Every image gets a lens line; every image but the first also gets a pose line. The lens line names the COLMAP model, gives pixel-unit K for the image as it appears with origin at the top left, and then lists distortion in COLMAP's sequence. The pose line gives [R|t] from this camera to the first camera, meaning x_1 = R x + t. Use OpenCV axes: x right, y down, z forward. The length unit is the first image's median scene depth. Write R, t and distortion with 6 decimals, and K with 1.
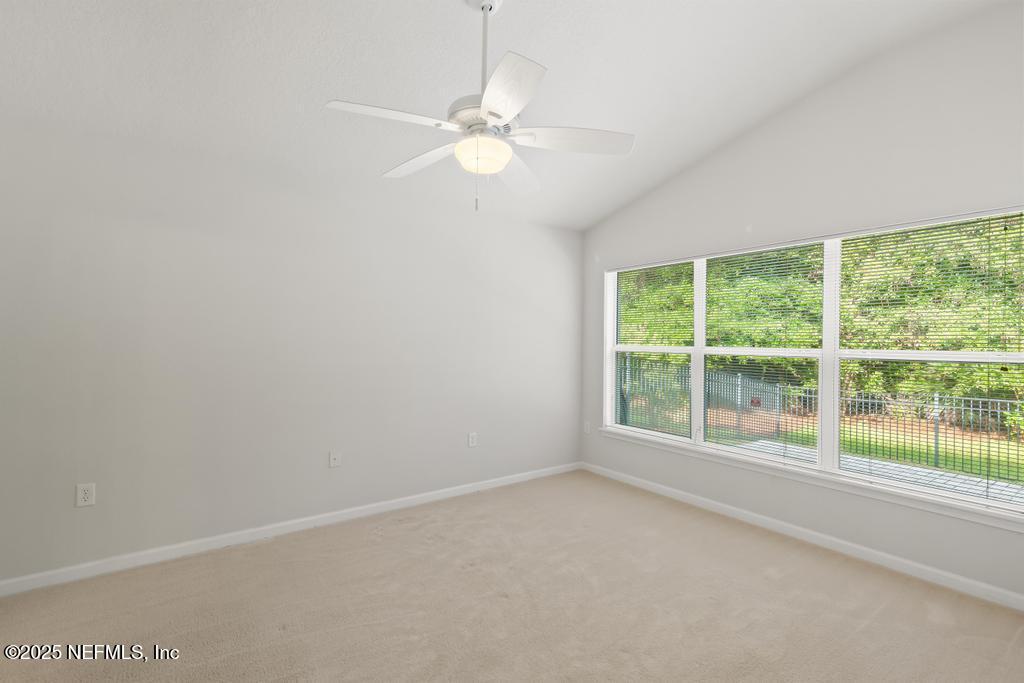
lens RADIAL K [[464.4, 0, 510.0], [0, 464.4, 343.1], [0, 0, 1]] dist [0.001642, 0.000101]
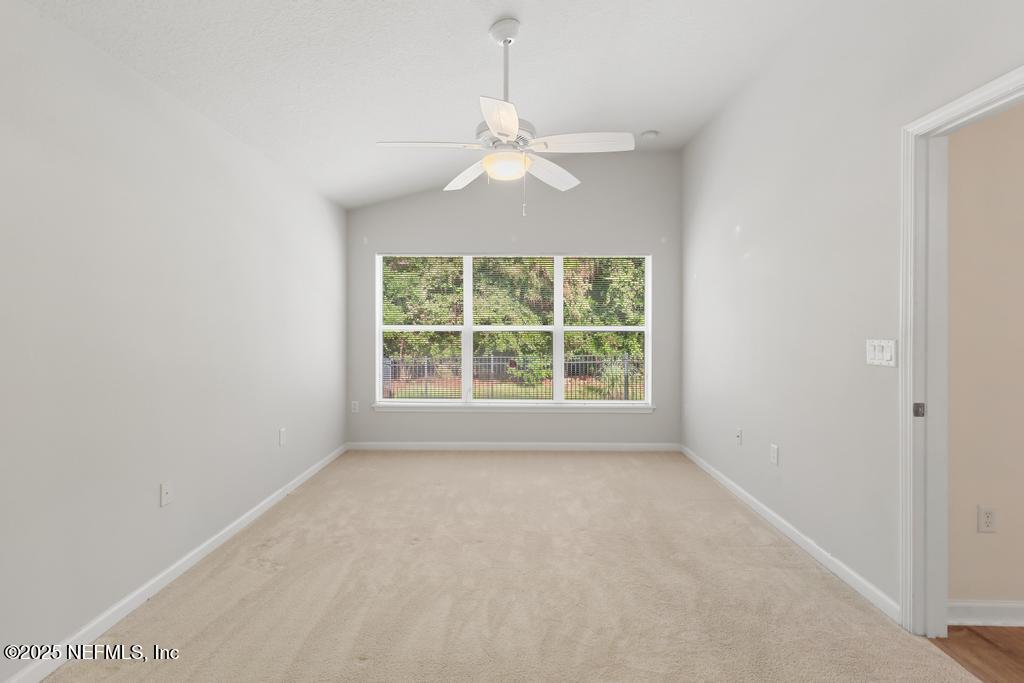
lens RADIAL K [[471.9, 0, 513.8], [0, 471.9, 321.1], [0, 0, 1]] dist [0.000661, -0.000025]
pose [[0.594683, -0.006398, 0.803935, -0.464945], [0.007357, 0.999970, 0.002516, -0.004033], [-0.803926, 0.004418, 0.594713, 0.119232]]
